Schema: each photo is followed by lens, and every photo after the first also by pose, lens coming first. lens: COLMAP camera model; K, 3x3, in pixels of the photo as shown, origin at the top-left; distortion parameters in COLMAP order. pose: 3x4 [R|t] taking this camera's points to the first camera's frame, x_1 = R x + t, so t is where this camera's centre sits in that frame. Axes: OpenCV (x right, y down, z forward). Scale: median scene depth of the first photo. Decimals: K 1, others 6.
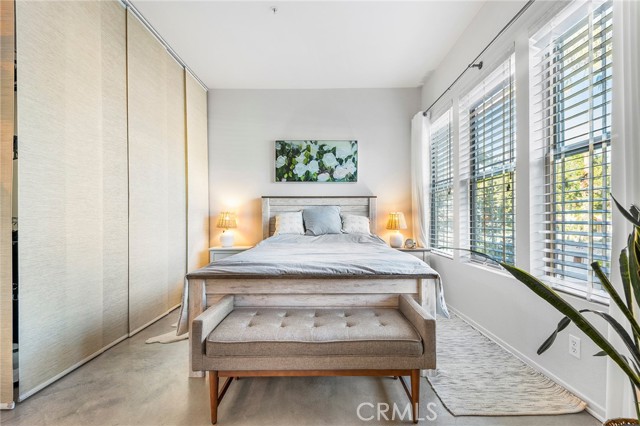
lens RADIAL K [[278.6, 0, 321.9], [0, 278.6, 214.6], [0, 0, 1]] dist [0.002427, -0.003588]
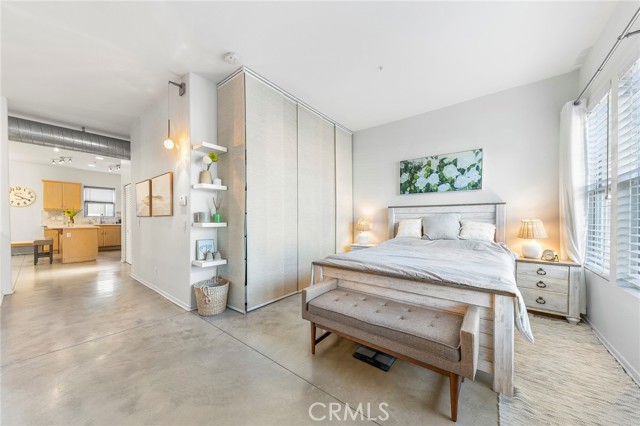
lens RADIAL K [[221.5, 0, 319.5], [0, 221.5, 216.6], [0, 0, 1]] dist [0.000836, -0.000768]
pose [[0.790440, -0.004196, -0.612525, 0.255710], [0.008571, 0.999954, 0.004210, -0.042792], [0.612480, -0.008577, 0.790440, -0.010753]]
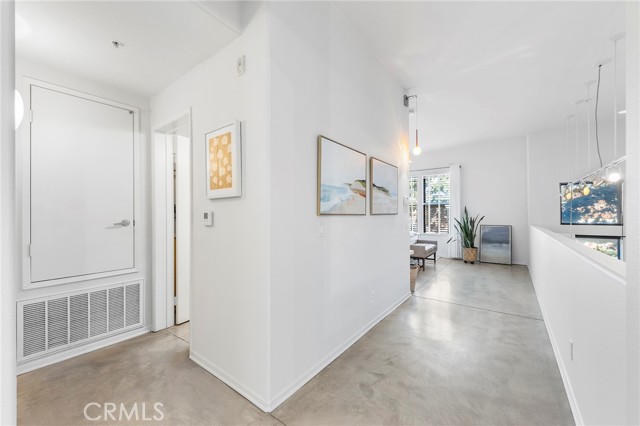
lens RADIAL K [[253.0, 0, 319.7], [0, 253.0, 213.7], [0, 0, 1]] dist [-0.000187, 0.000001]
pose [[0.604570, -0.001264, 0.796551, -0.826535], [-0.001678, 0.999994, 0.002861, -0.047761], [-0.796551, -0.003066, 0.604564, -0.009855]]
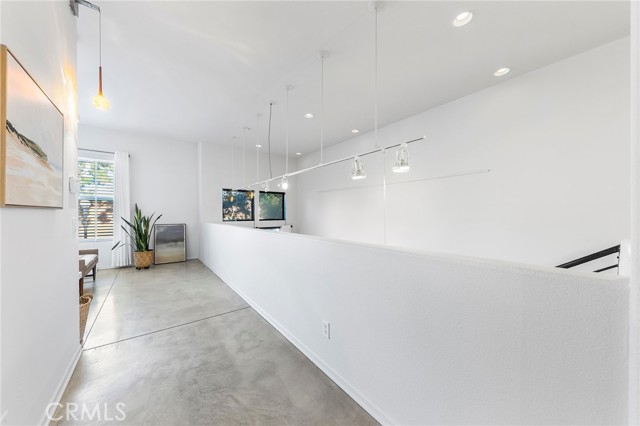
lens RADIAL K [[221.5, 0, 320.5], [0, 221.5, 214.0], [0, 0, 1]] dist [0.000836, -0.000768]
pose [[-0.615658, -0.000728, 0.788013, -0.659584], [-0.004378, 0.999987, -0.002496, -0.040626], [-0.788001, -0.004986, -0.615654, 0.106983]]
